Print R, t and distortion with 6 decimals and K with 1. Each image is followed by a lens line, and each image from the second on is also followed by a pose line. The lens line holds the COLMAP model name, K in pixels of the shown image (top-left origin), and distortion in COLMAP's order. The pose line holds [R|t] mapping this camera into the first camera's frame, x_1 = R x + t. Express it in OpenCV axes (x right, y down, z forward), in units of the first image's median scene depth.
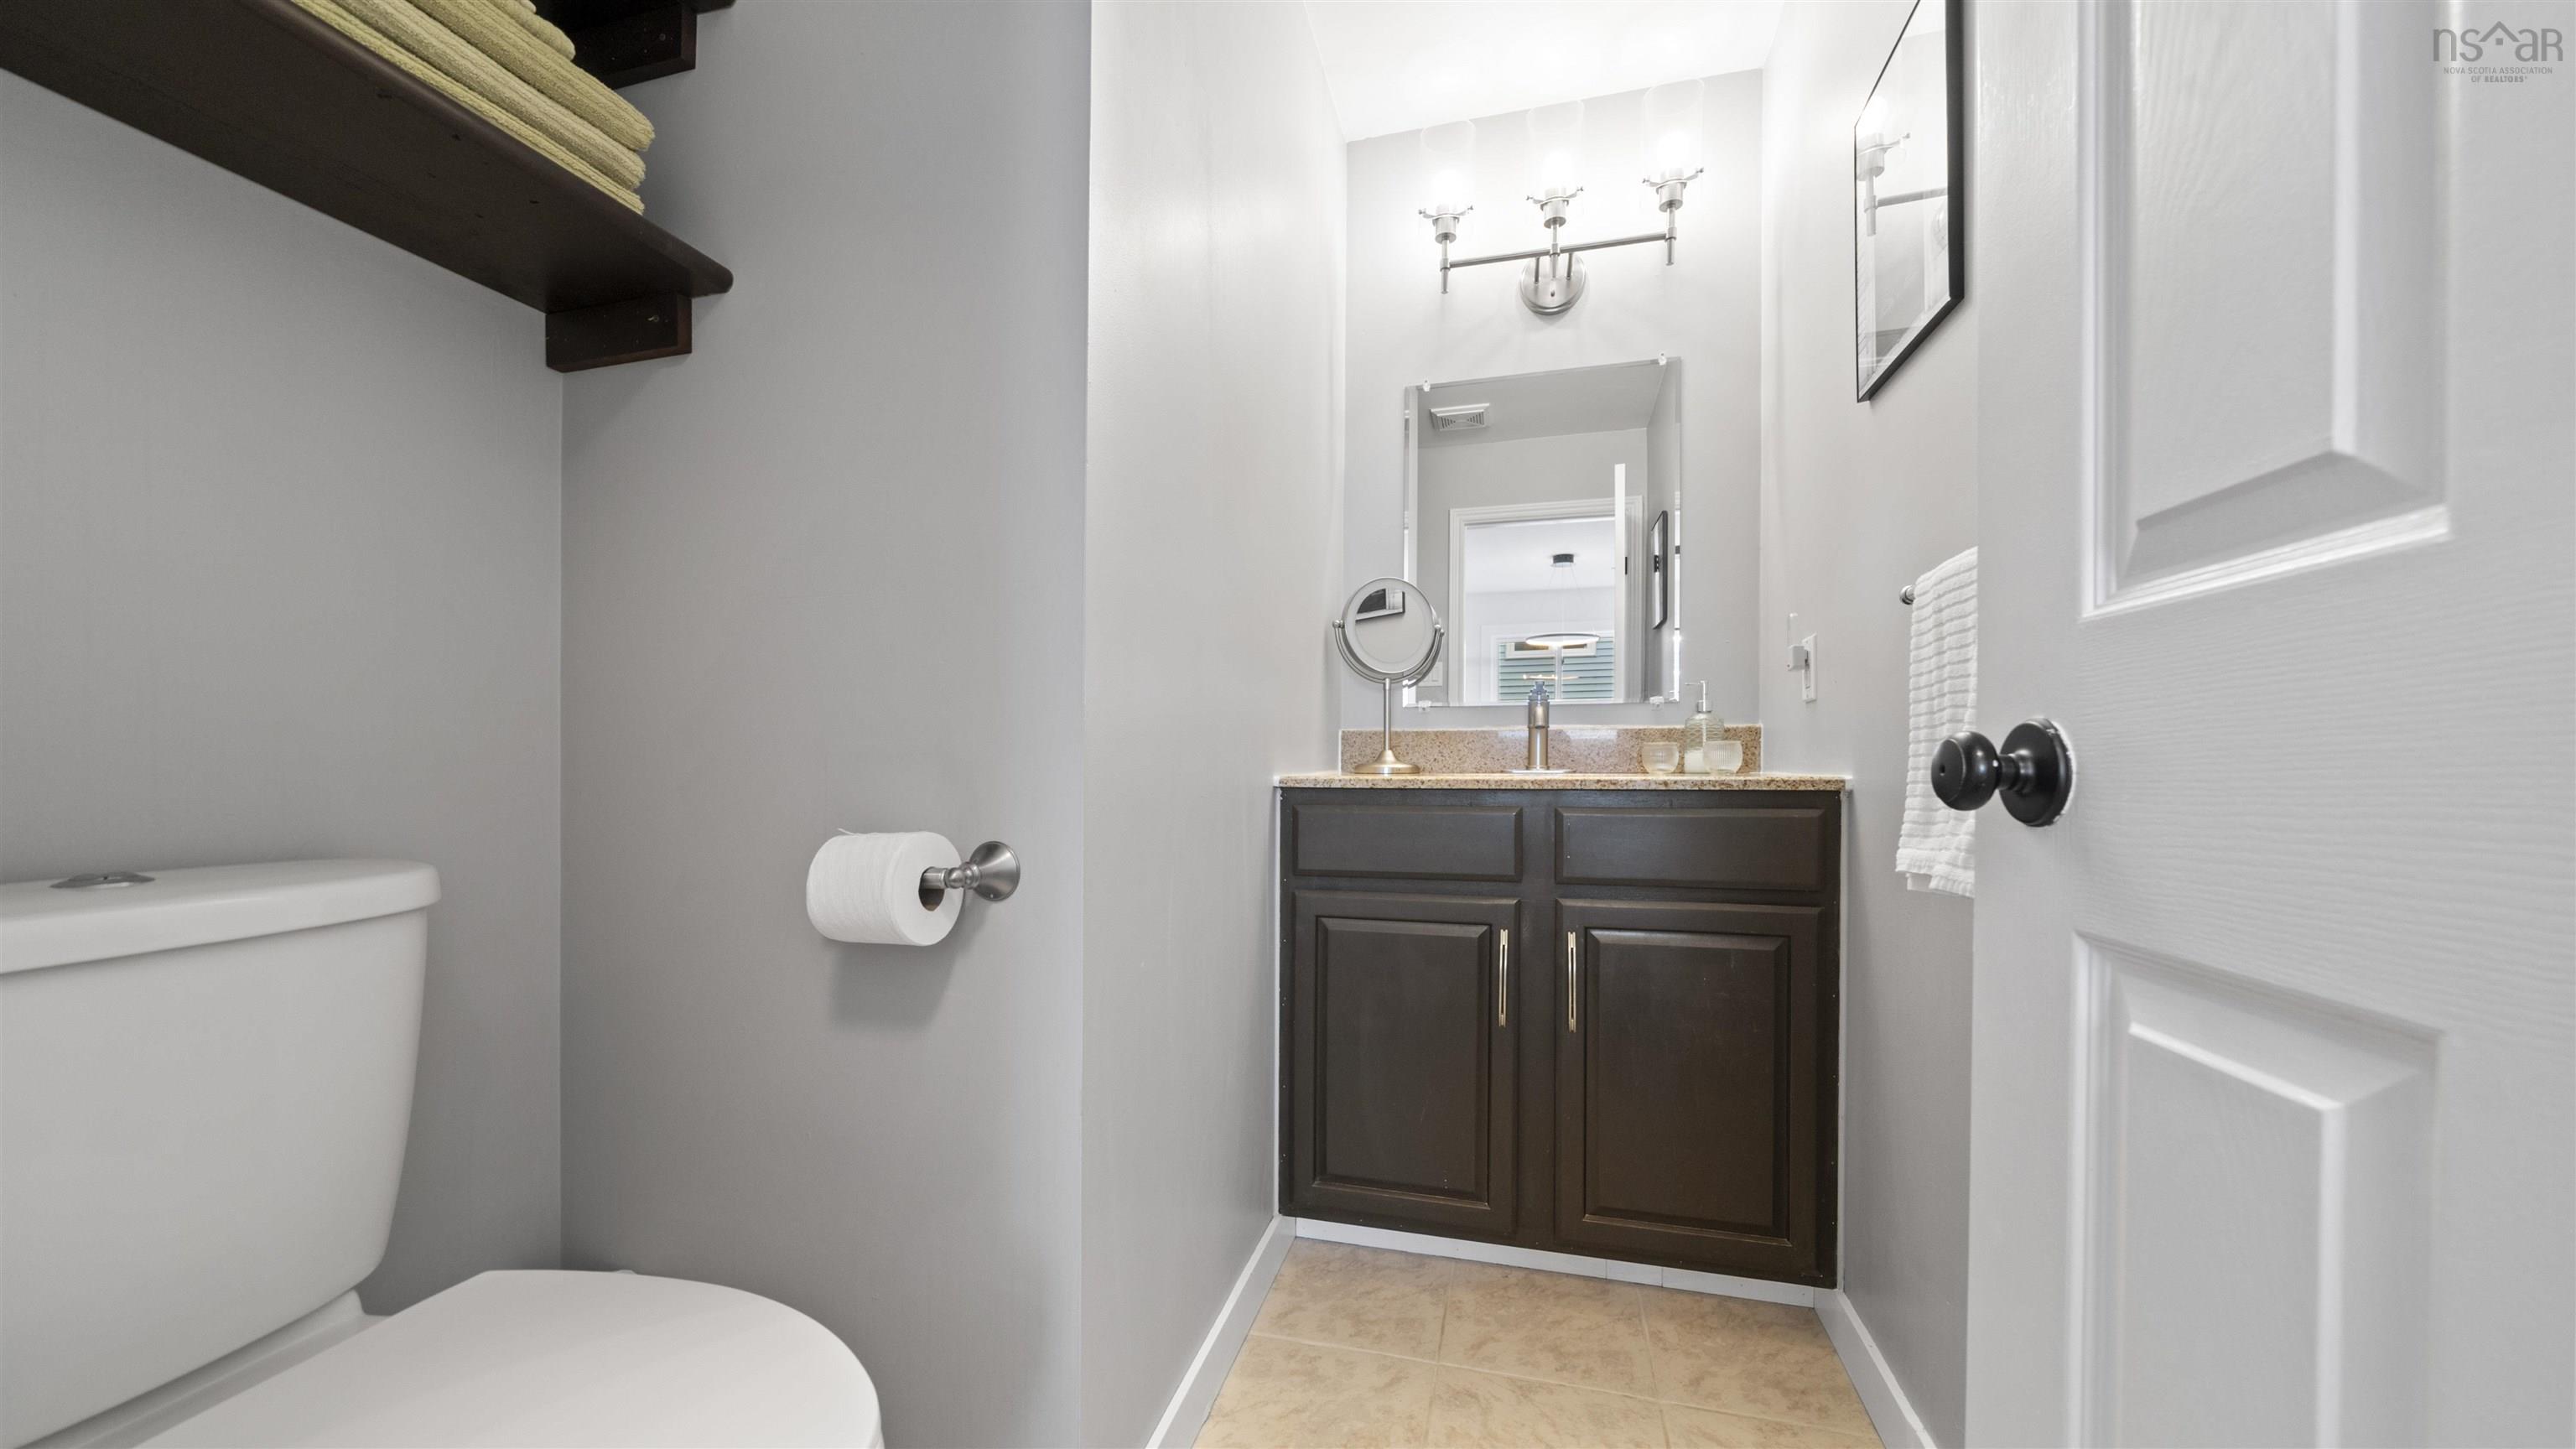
lens RADIAL K [[880.8, 0, 1295.5], [0, 880.8, 736.5], [0, 0, 1]] dist [-0.000100, -0.000019]
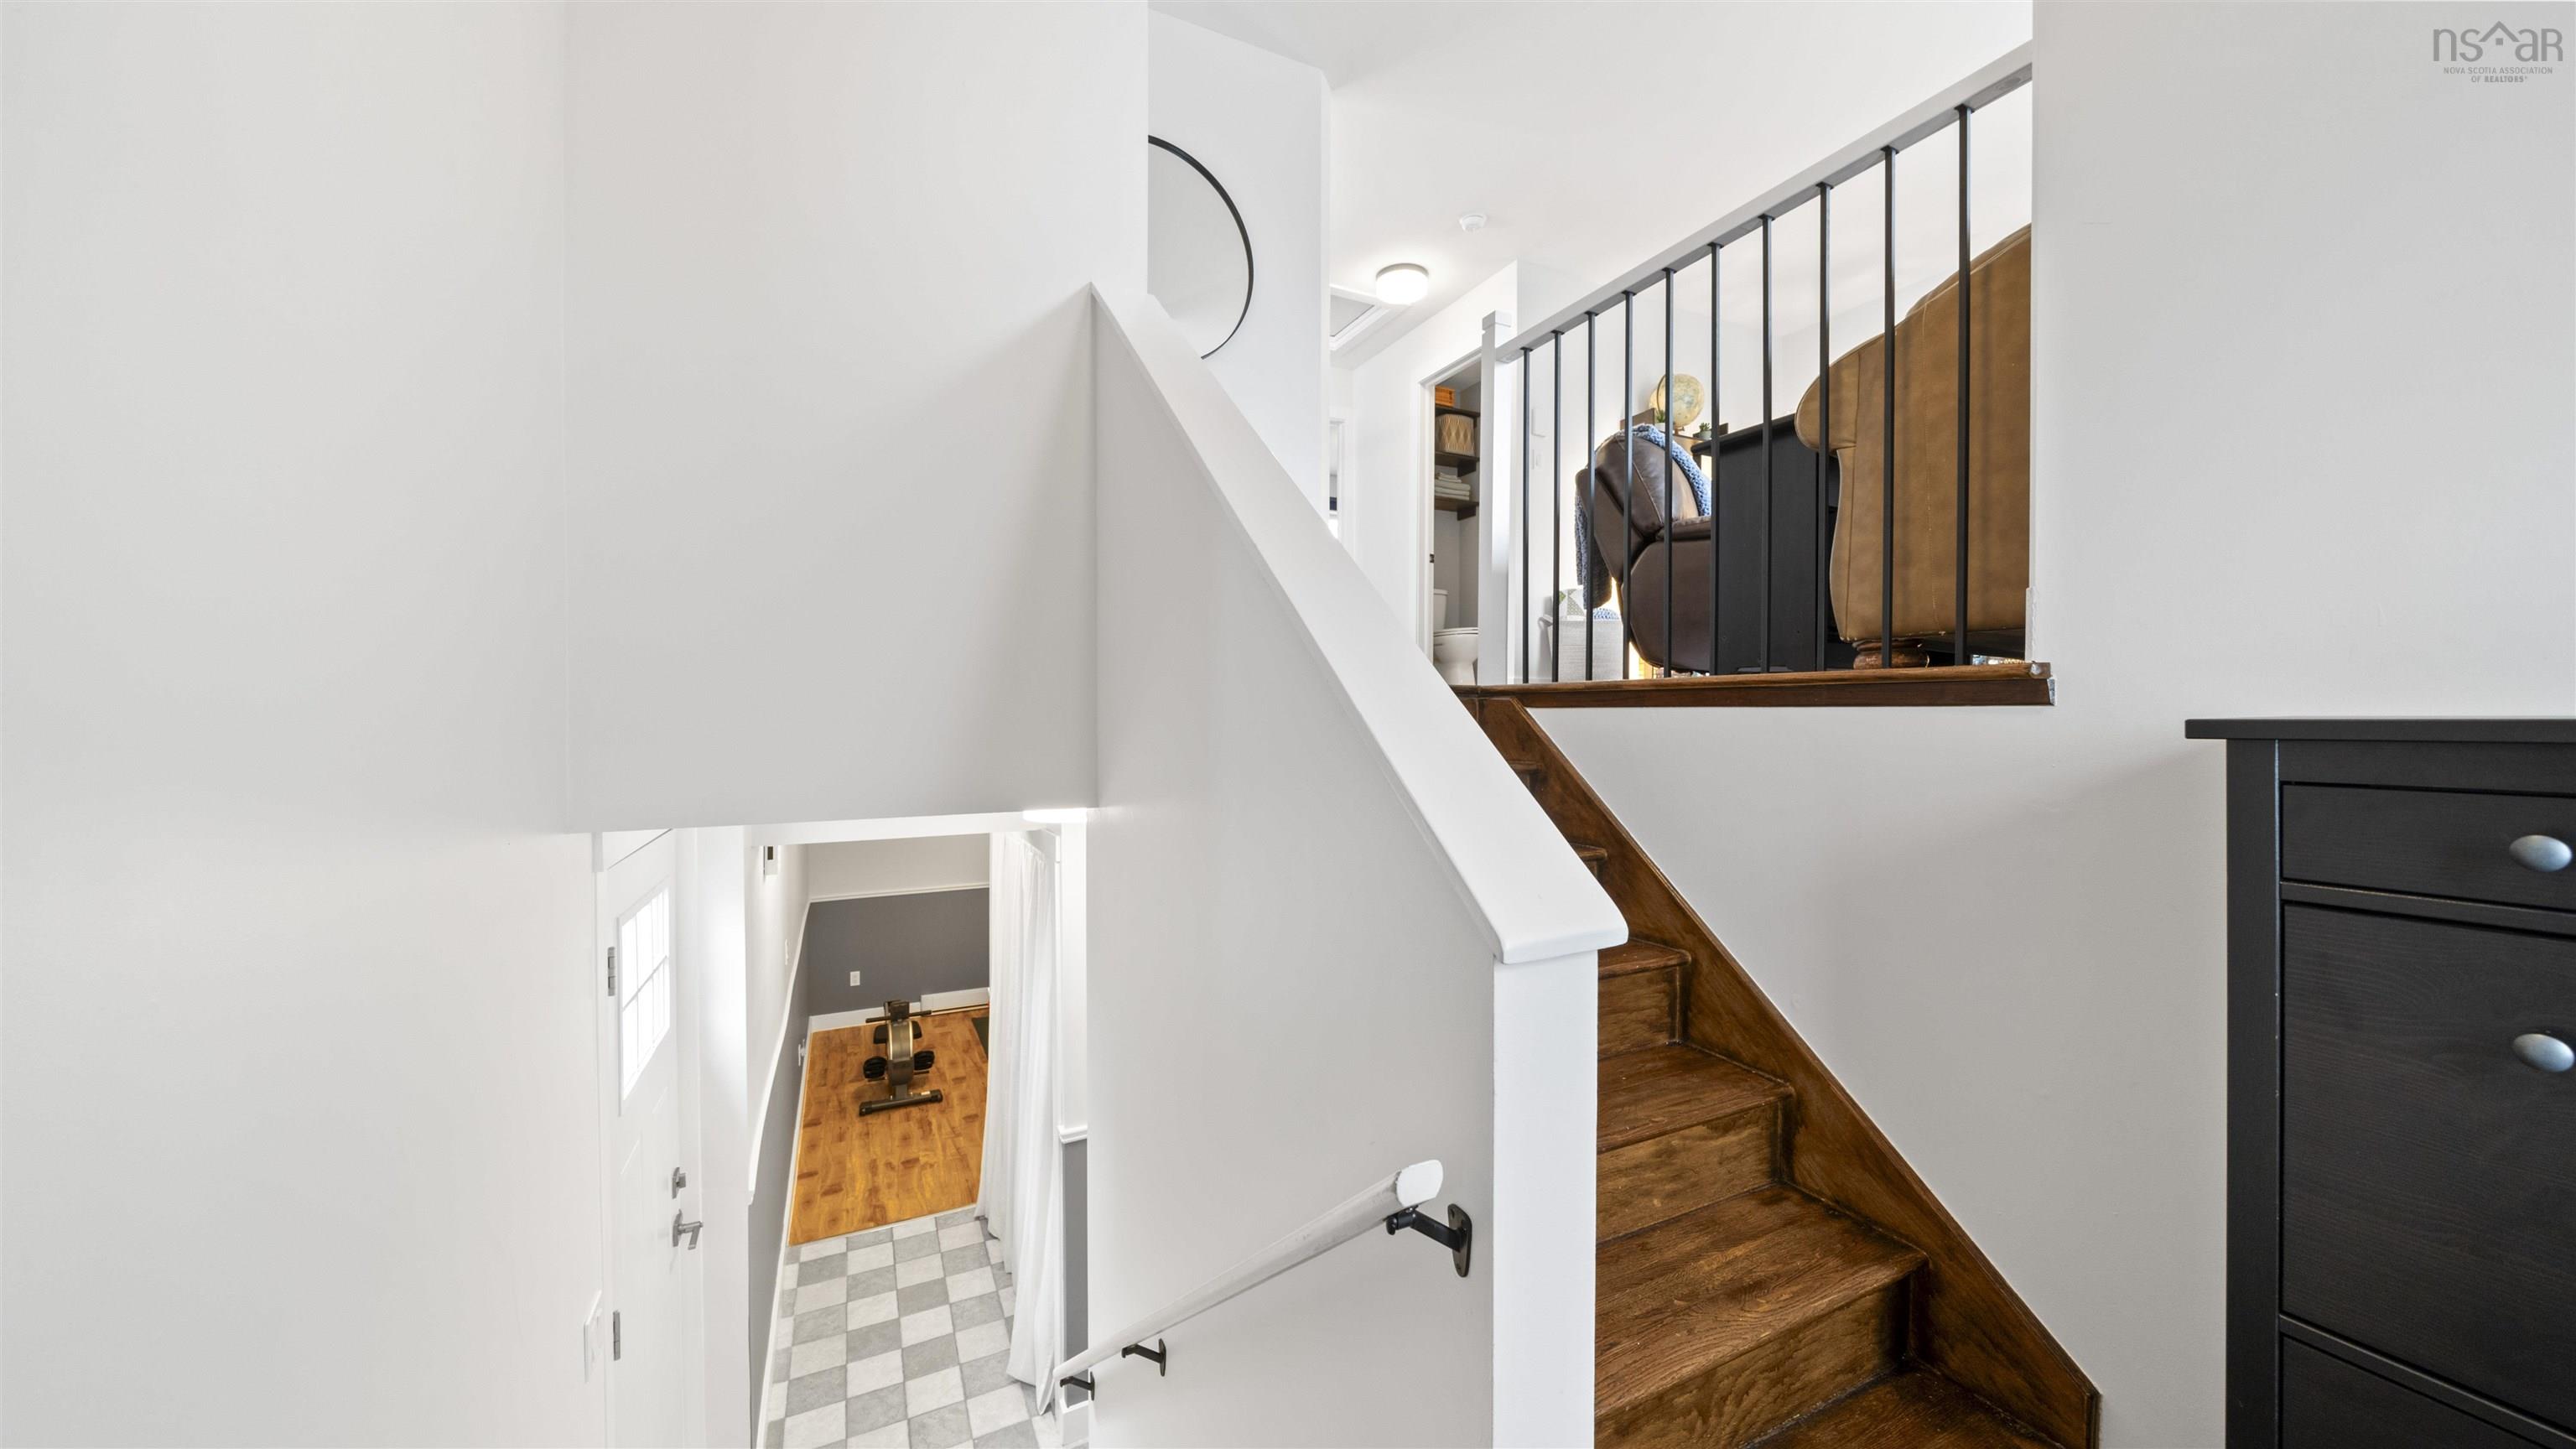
lens RADIAL K [[880.8, 0, 1295.5], [0, 880.8, 736.5], [0, 0, 1]] dist [-0.000100, -0.000019]
pose [[0.659114, 0.009309, -0.751986, 3.479220], [0.002734, 0.999887, 0.014775, 1.141473], [0.752038, -0.011794, 0.659014, -4.472613]]
